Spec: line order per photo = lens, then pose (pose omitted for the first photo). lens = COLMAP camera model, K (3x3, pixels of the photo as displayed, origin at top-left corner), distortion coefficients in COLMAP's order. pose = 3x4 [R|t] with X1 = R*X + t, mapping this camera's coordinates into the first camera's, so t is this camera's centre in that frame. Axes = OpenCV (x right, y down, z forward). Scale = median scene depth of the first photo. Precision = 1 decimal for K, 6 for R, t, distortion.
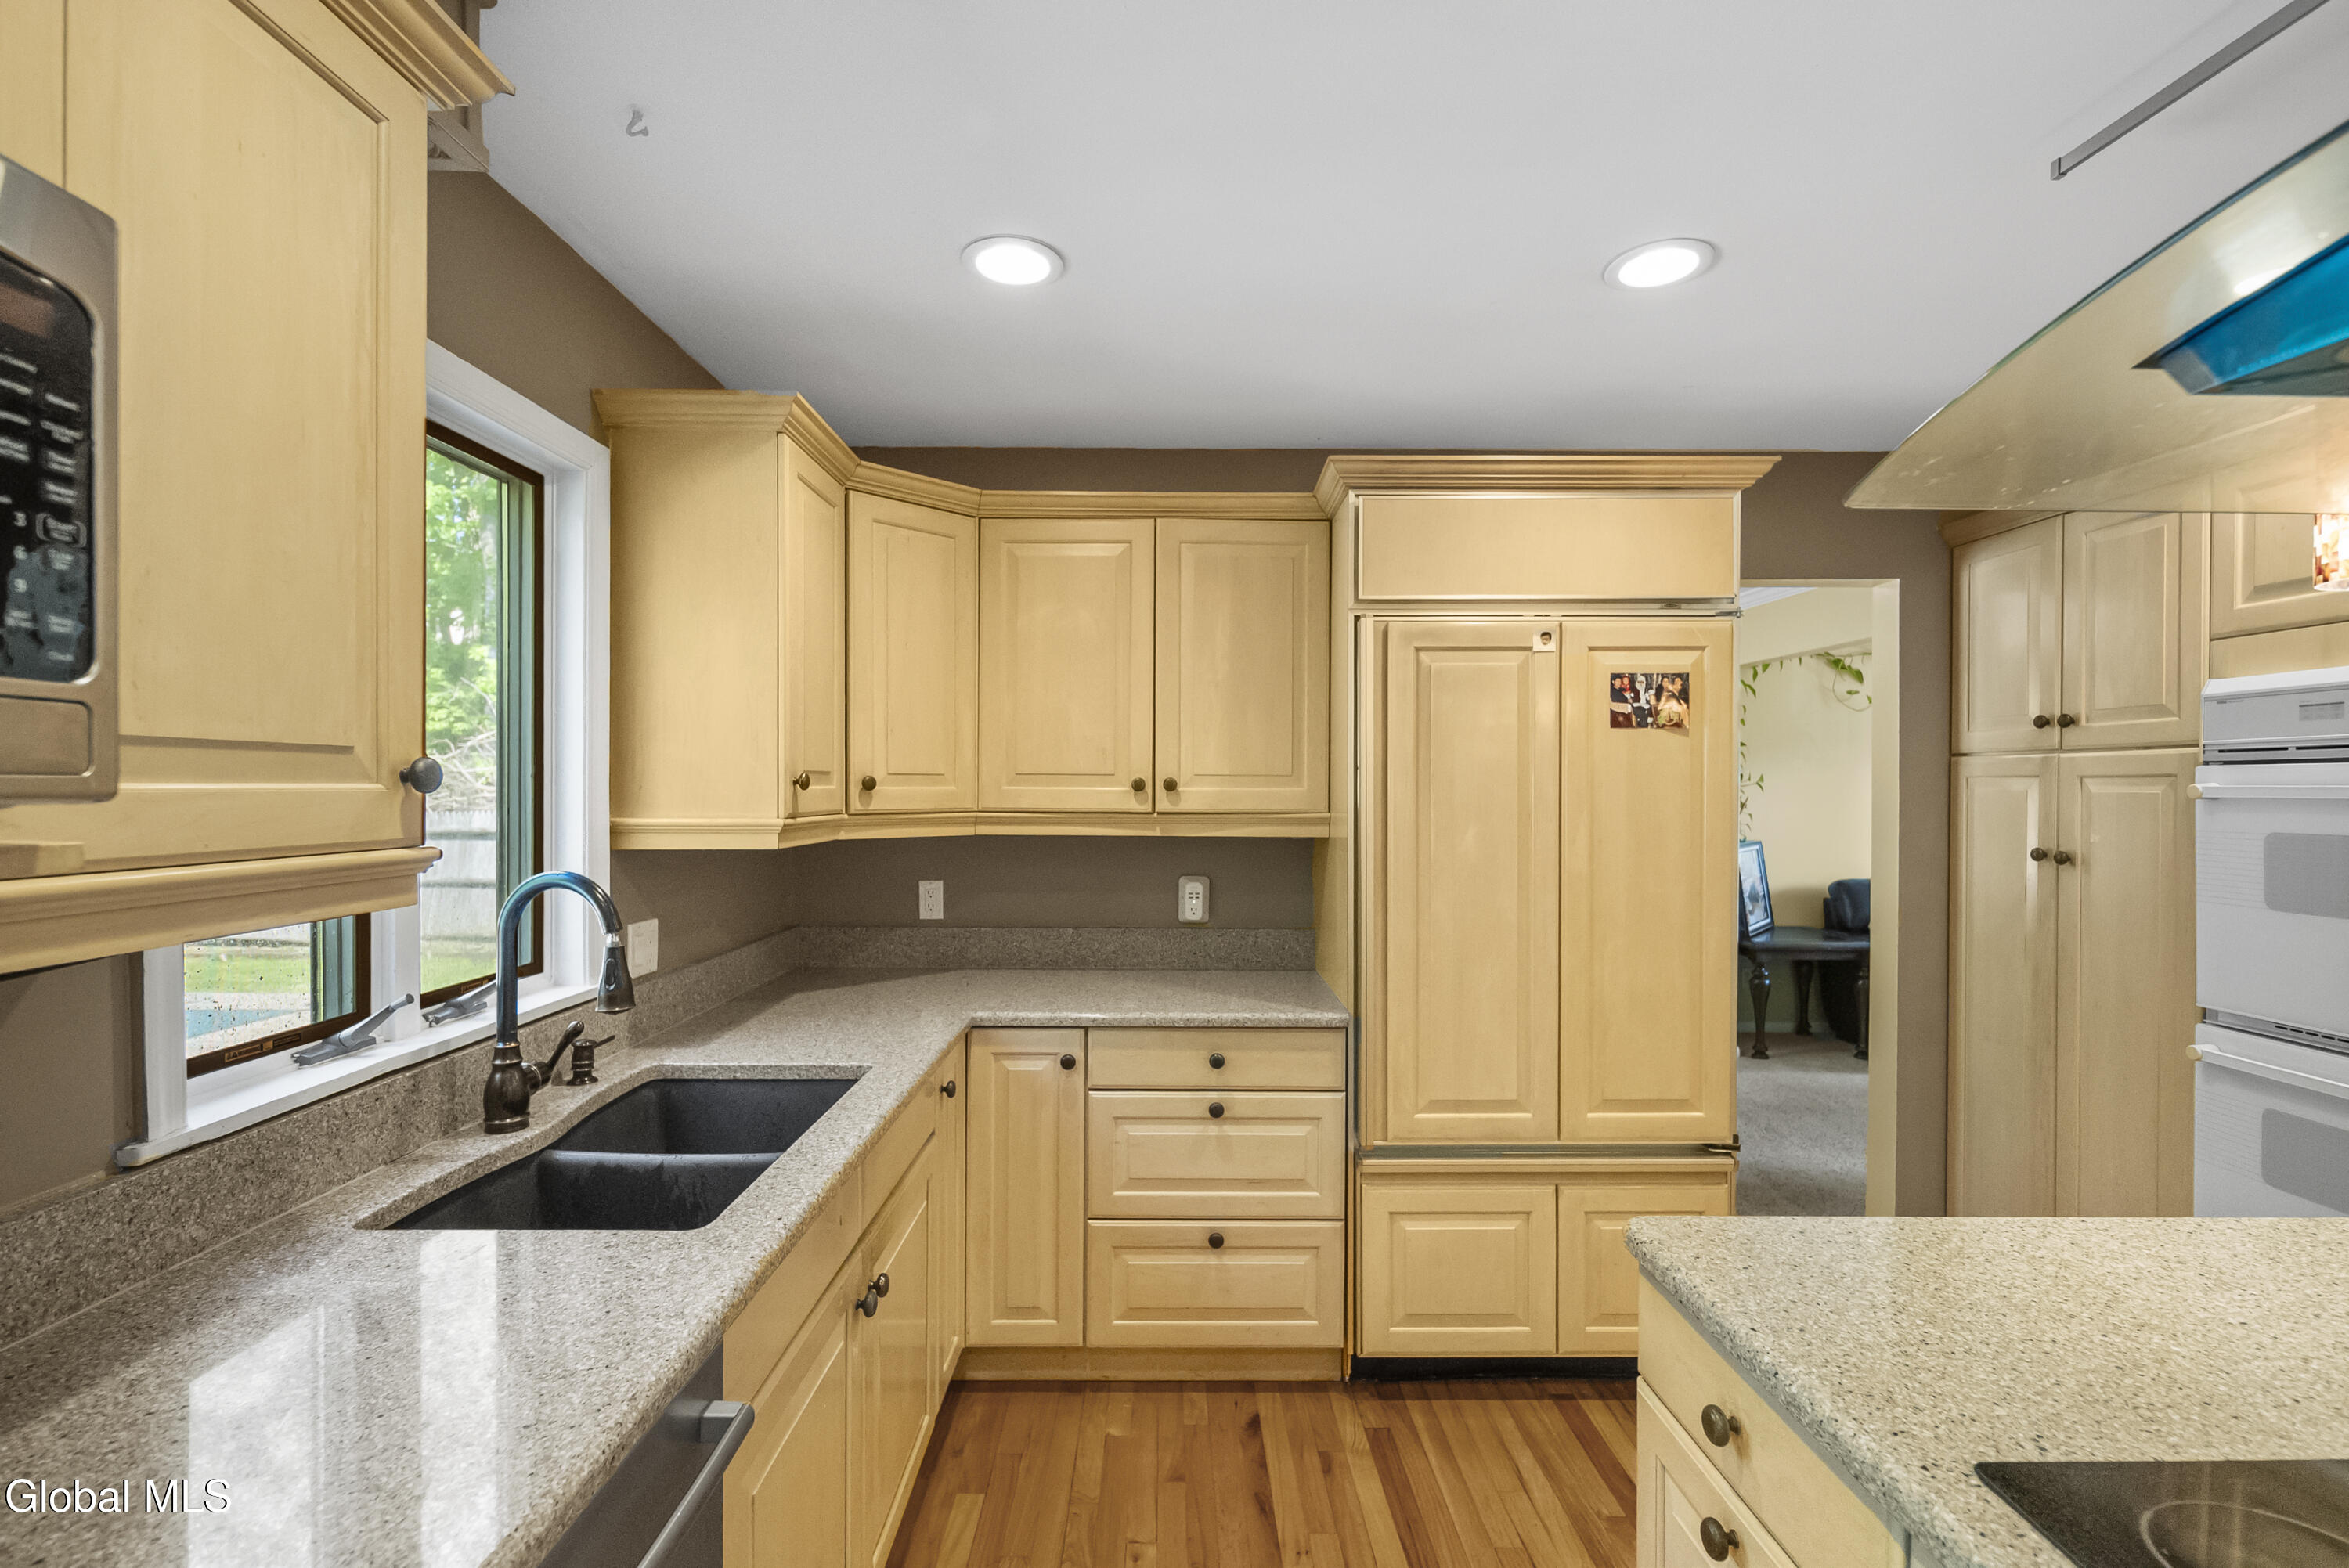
lens RADIAL K [[1045.8, 0, 1174.0], [0, 1045.8, 792.5], [0, 0, 1]] dist [0.000414, 0.000229]
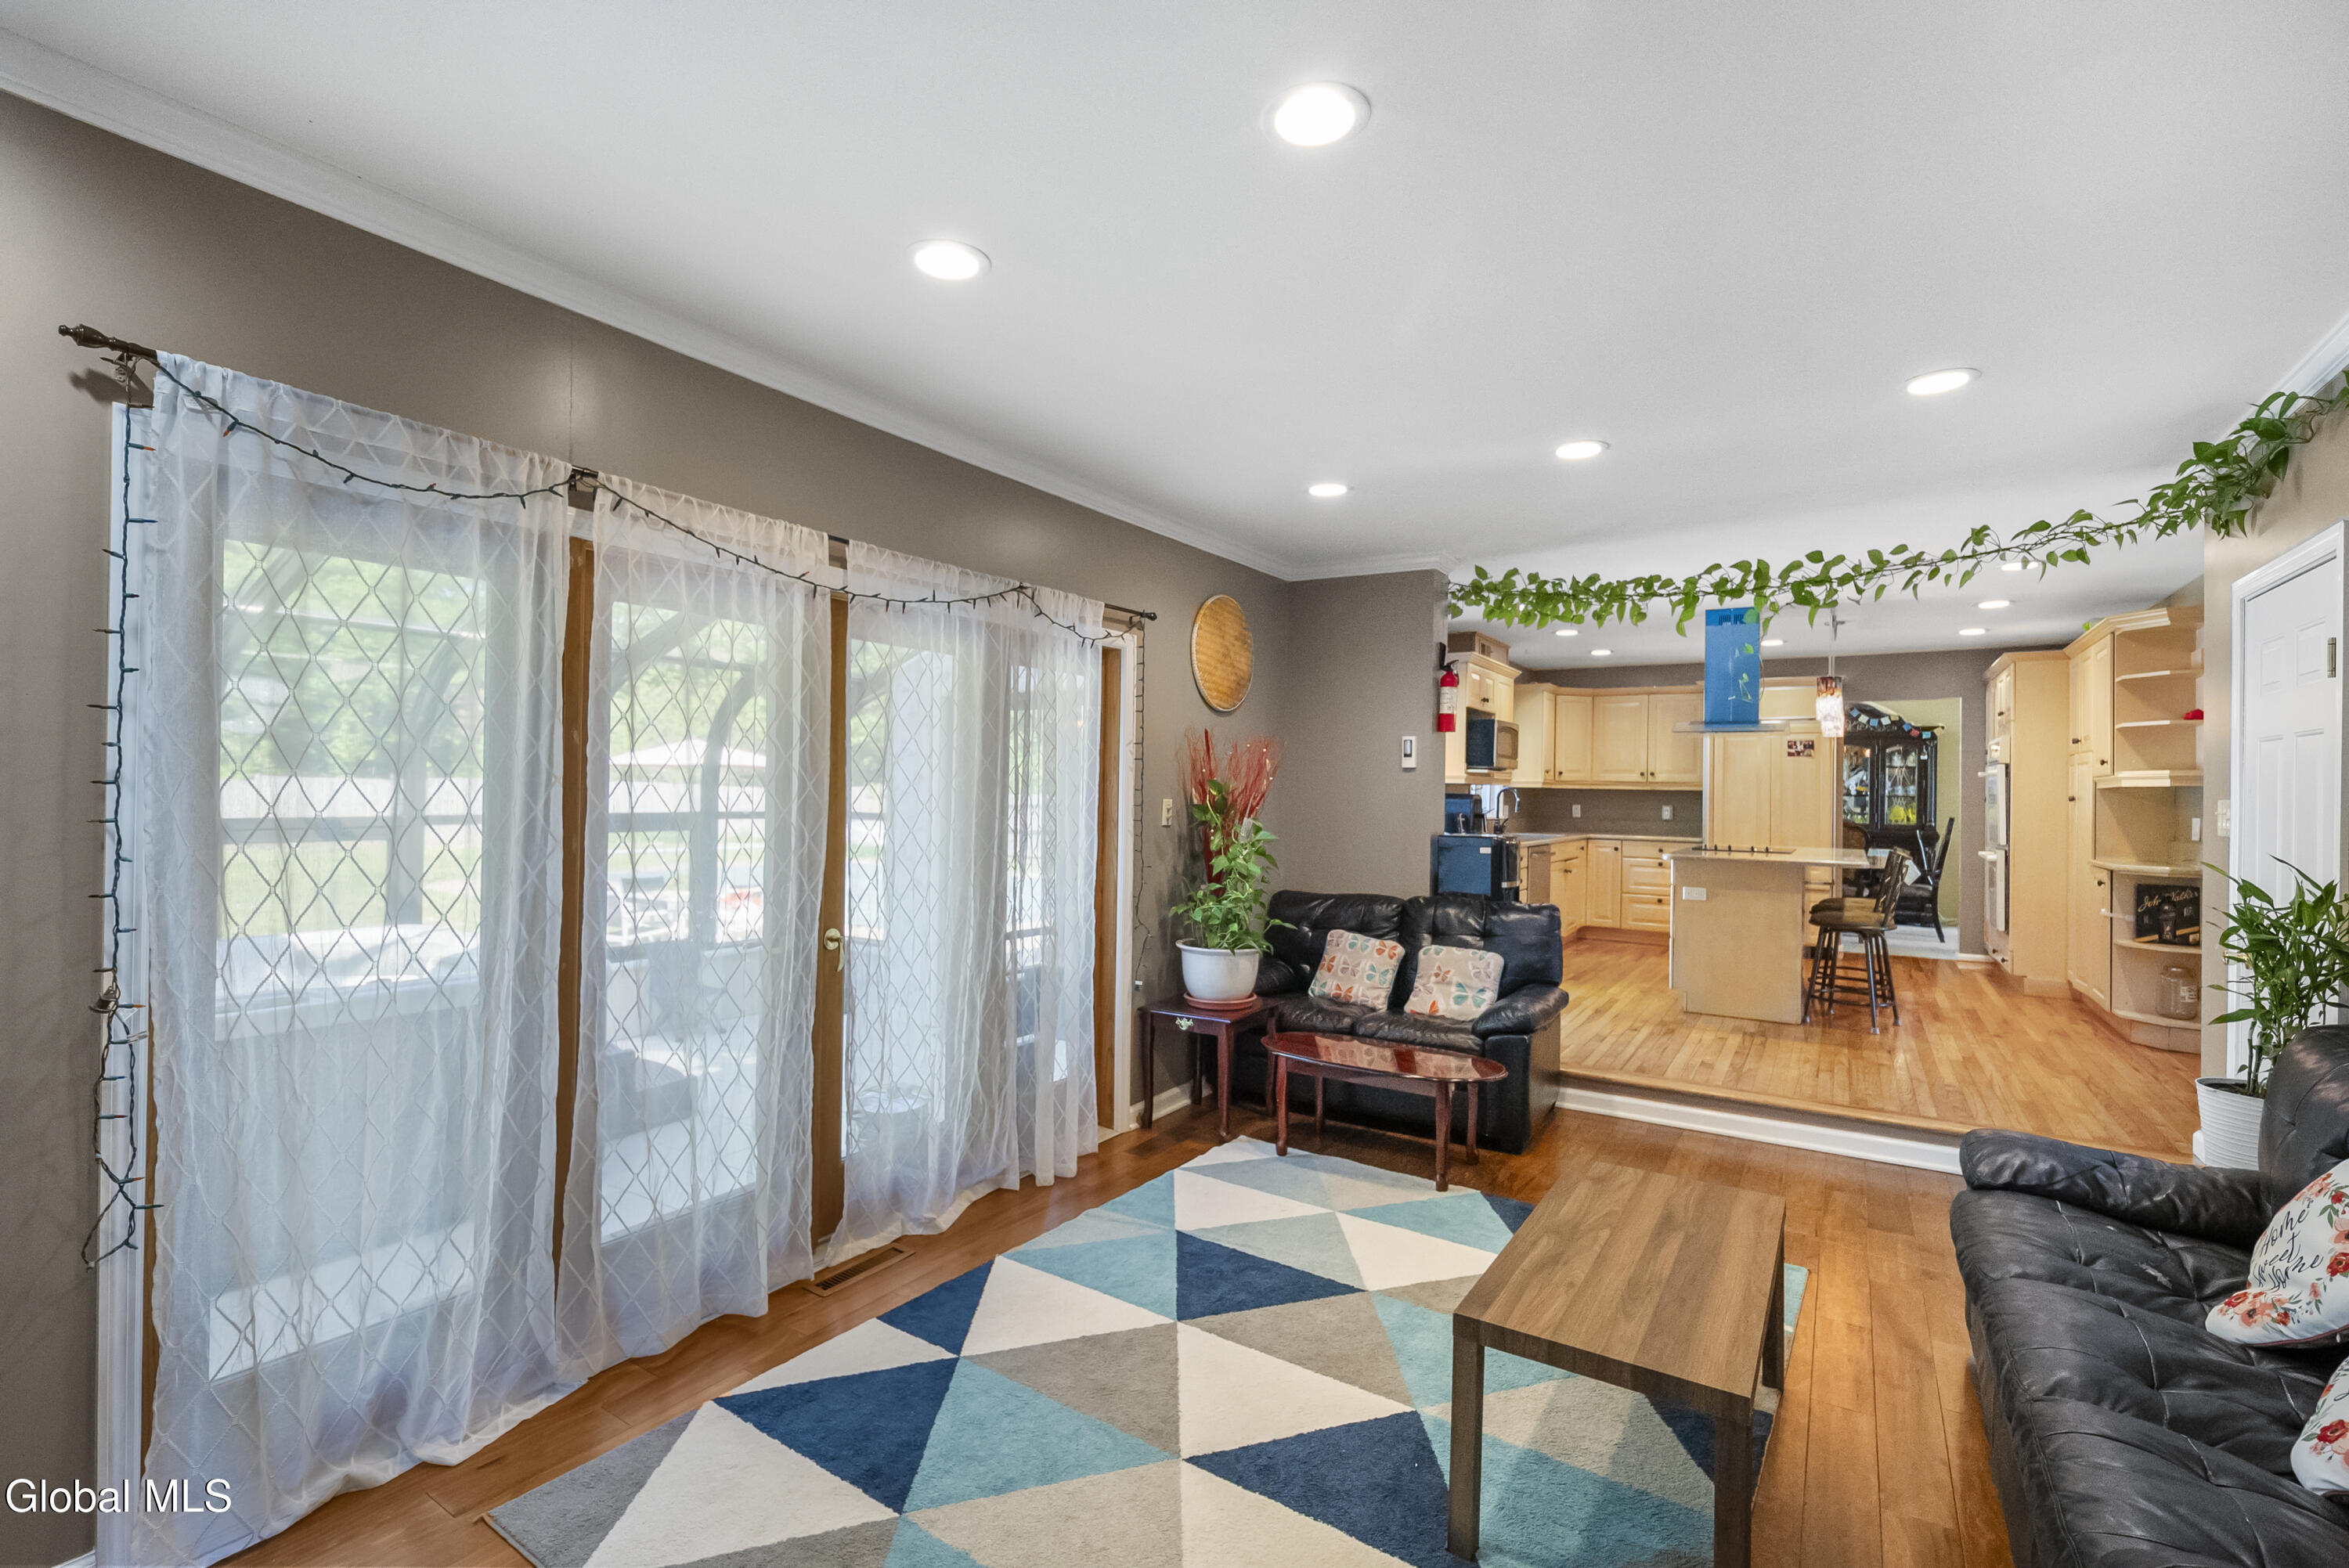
lens RADIAL K [[1045.8, 0, 1174.0], [0, 1045.8, 792.5], [0, 0, 1]] dist [0.000414, 0.000229]
pose [[0.836911, 0.013004, -0.547184, 0.550234], [-0.016285, 0.999867, -0.001147, 0.081362], [0.547097, 0.009871, 0.837011, -2.658561]]
